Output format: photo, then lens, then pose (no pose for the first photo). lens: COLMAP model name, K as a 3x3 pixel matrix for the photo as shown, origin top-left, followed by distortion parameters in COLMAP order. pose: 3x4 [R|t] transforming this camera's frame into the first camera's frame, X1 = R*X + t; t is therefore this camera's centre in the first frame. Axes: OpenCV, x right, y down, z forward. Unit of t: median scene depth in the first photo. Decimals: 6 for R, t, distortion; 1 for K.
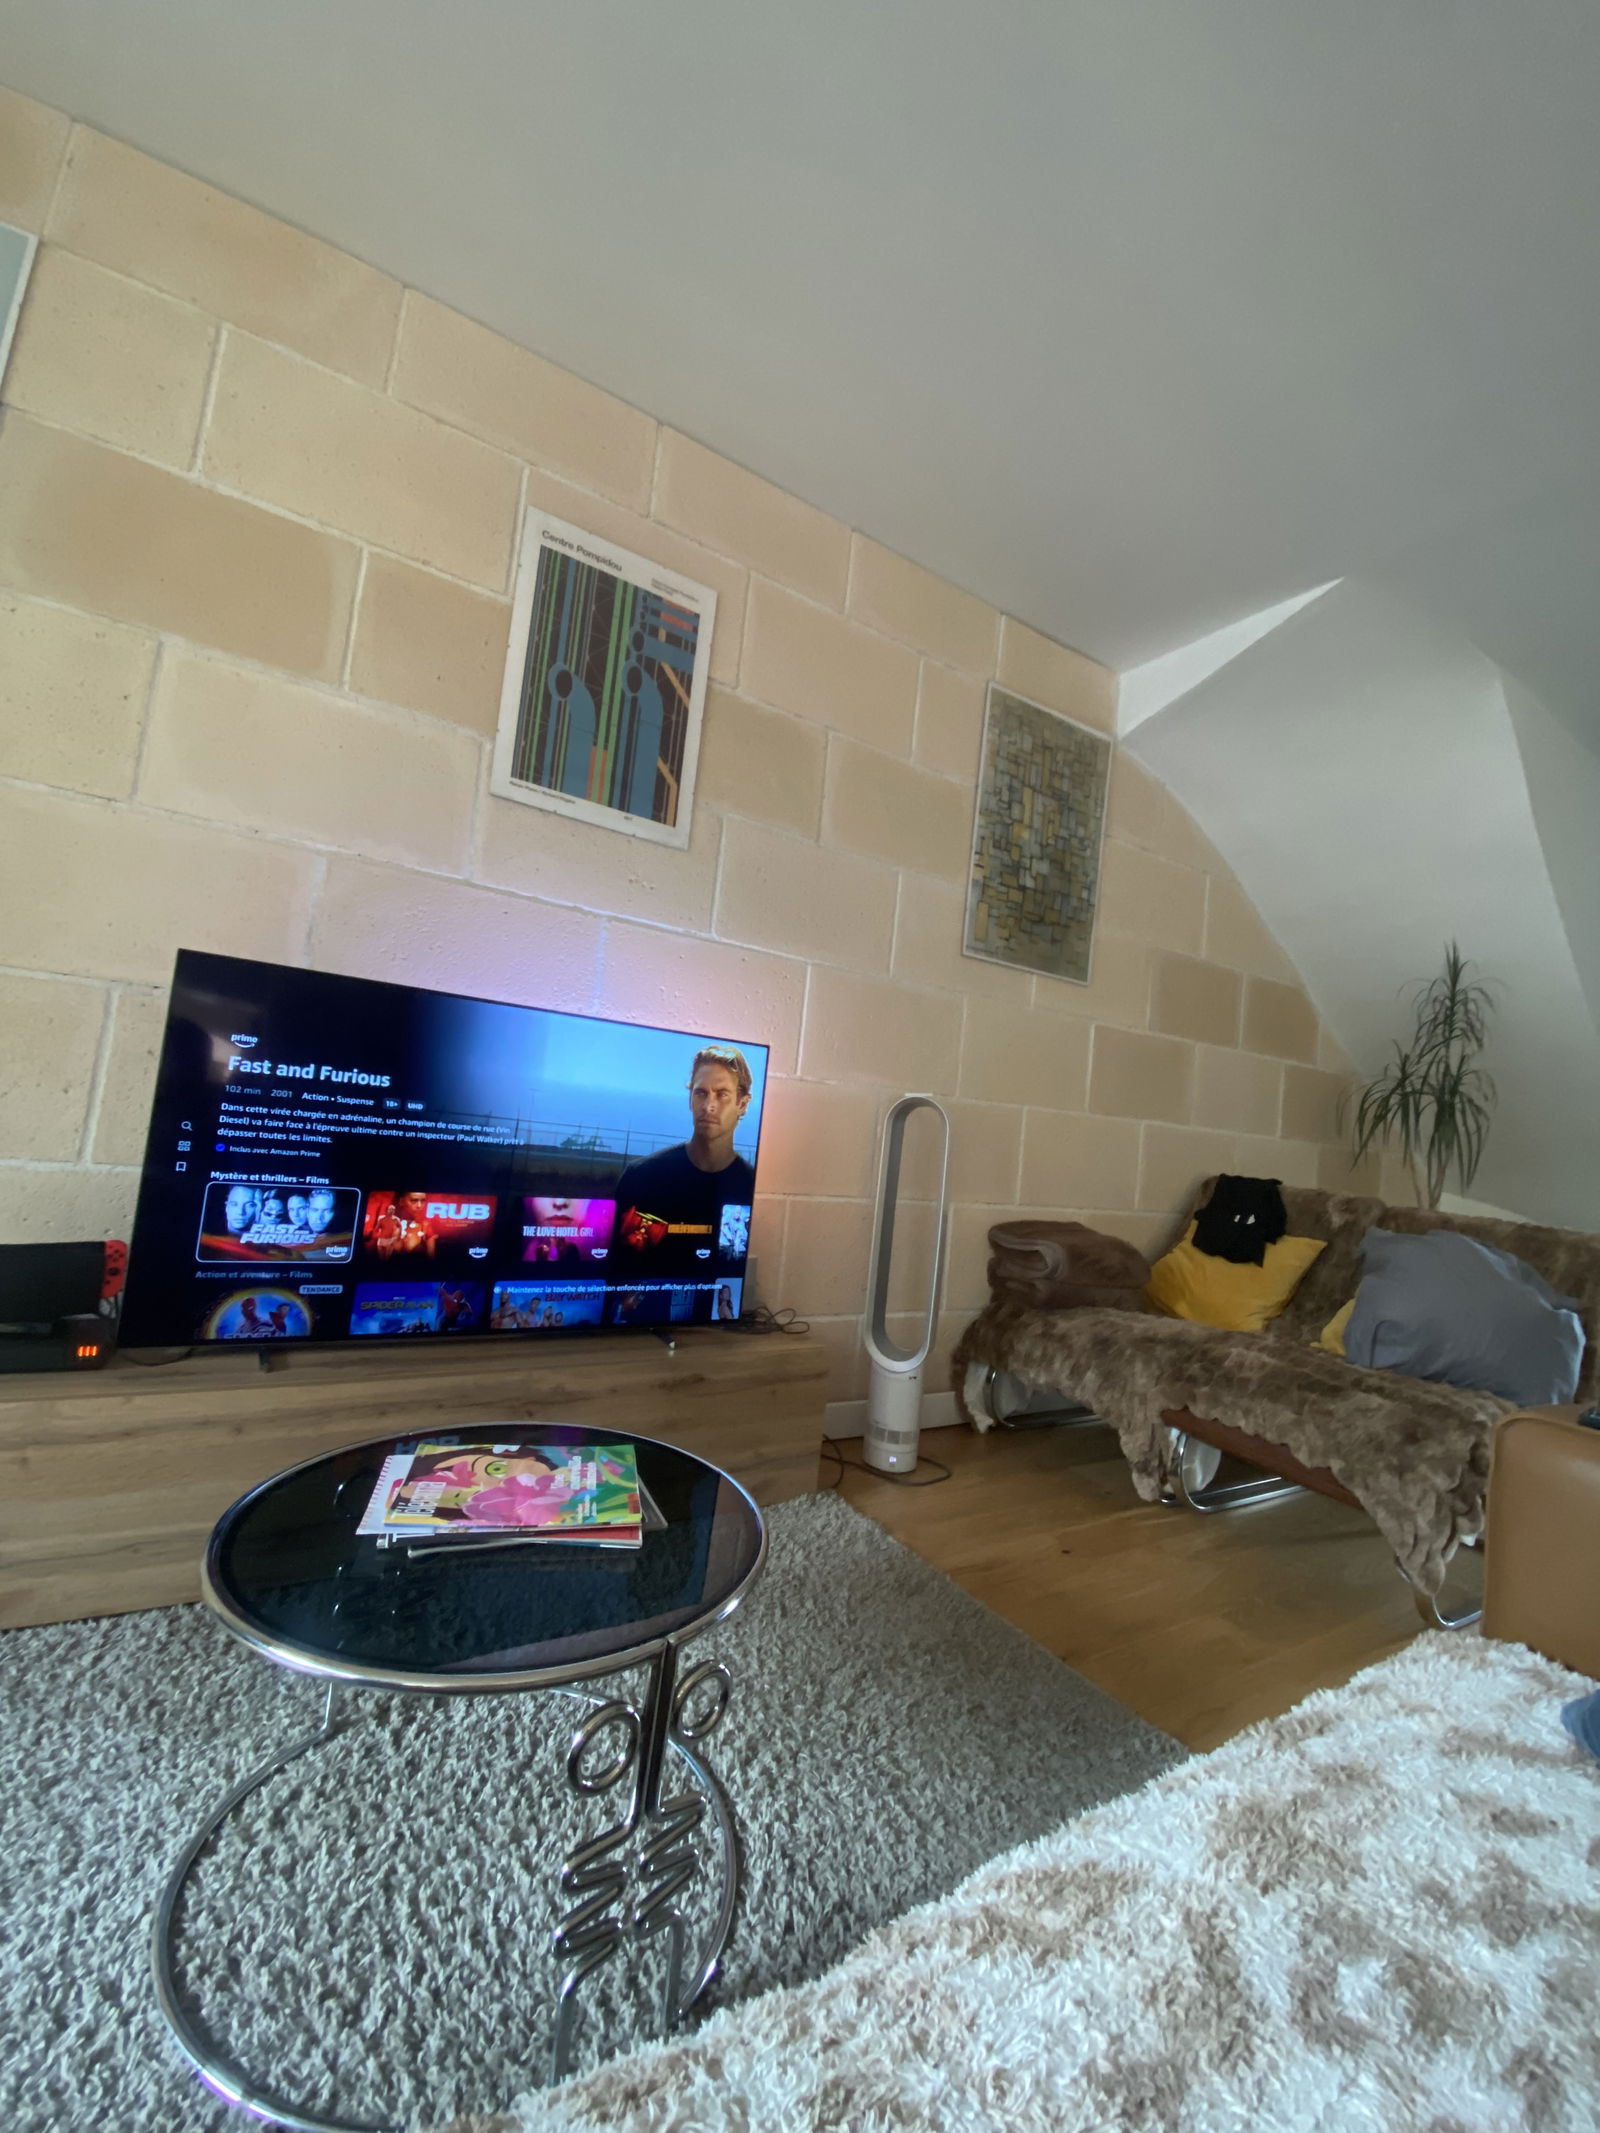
lens RADIAL K [[847.8, 0, 811.8], [0, 847.8, 1063.1], [0, 0, 1]] dist [0.000997, -0.015169]
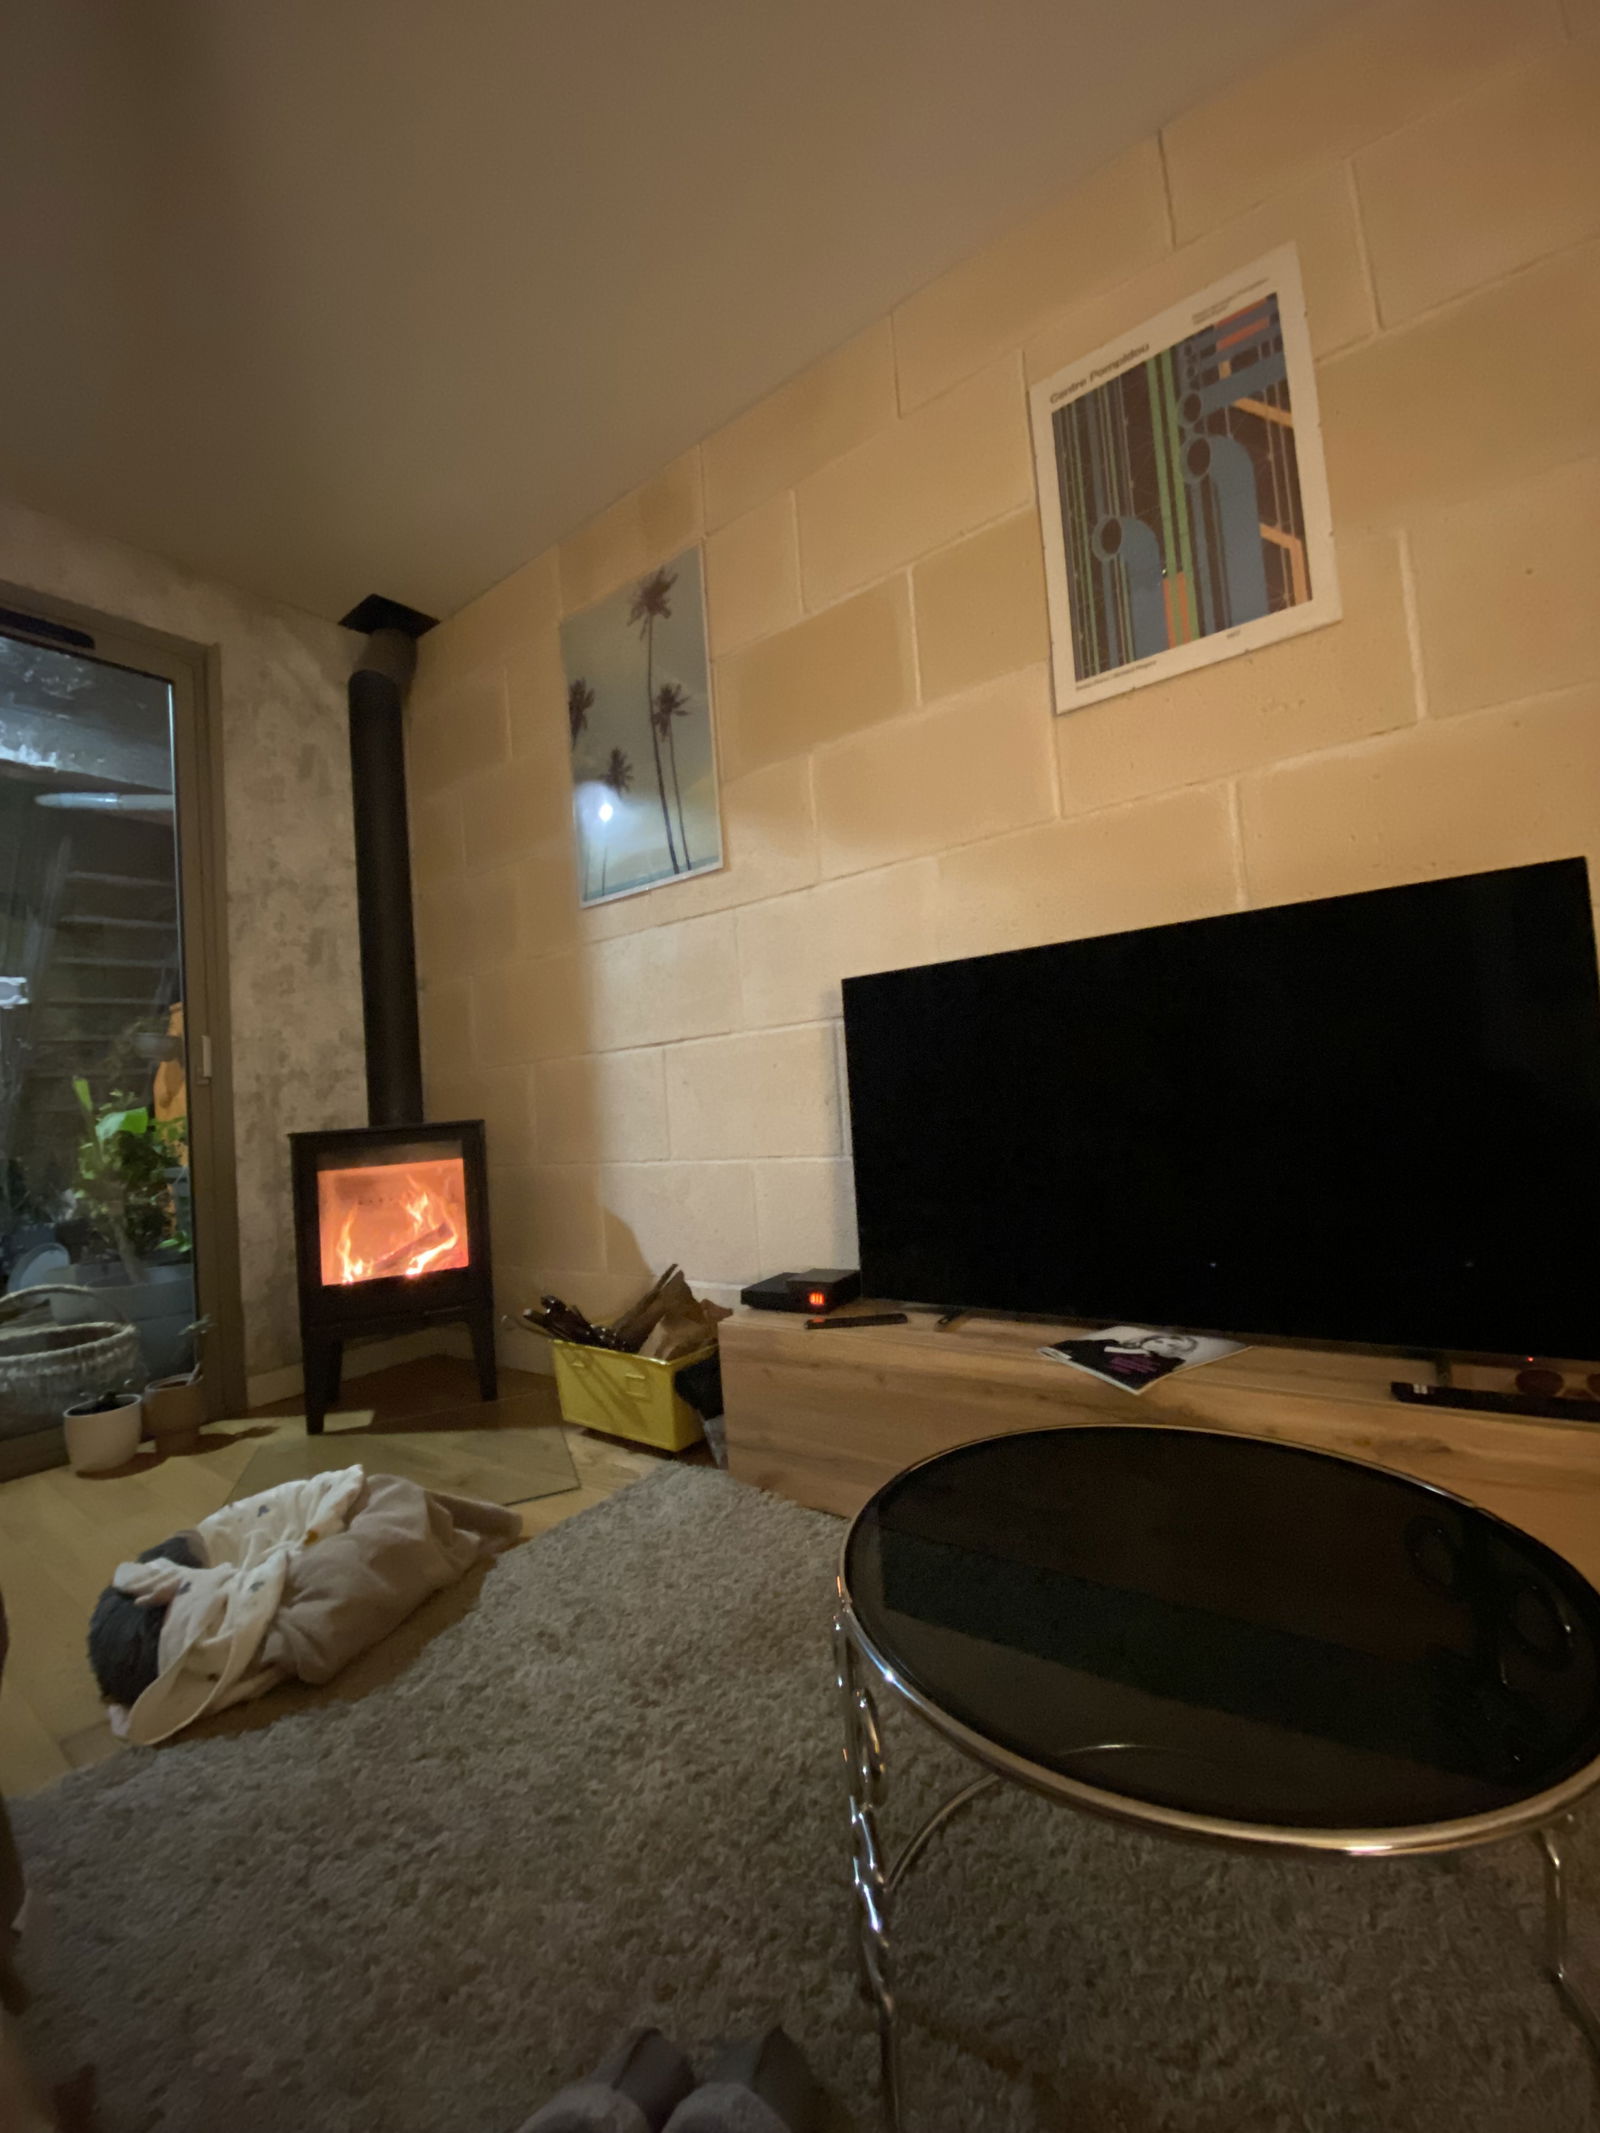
lens RADIAL K [[847.8, 0, 811.8], [0, 847.8, 1063.1], [0, 0, 1]] dist [0.000997, -0.015169]
pose [[0.330289, -0.172336, -0.928014, 0.270298], [0.173923, 0.977467, -0.119620, 0.092056], [0.927718, -0.121894, 0.352819, 0.369010]]
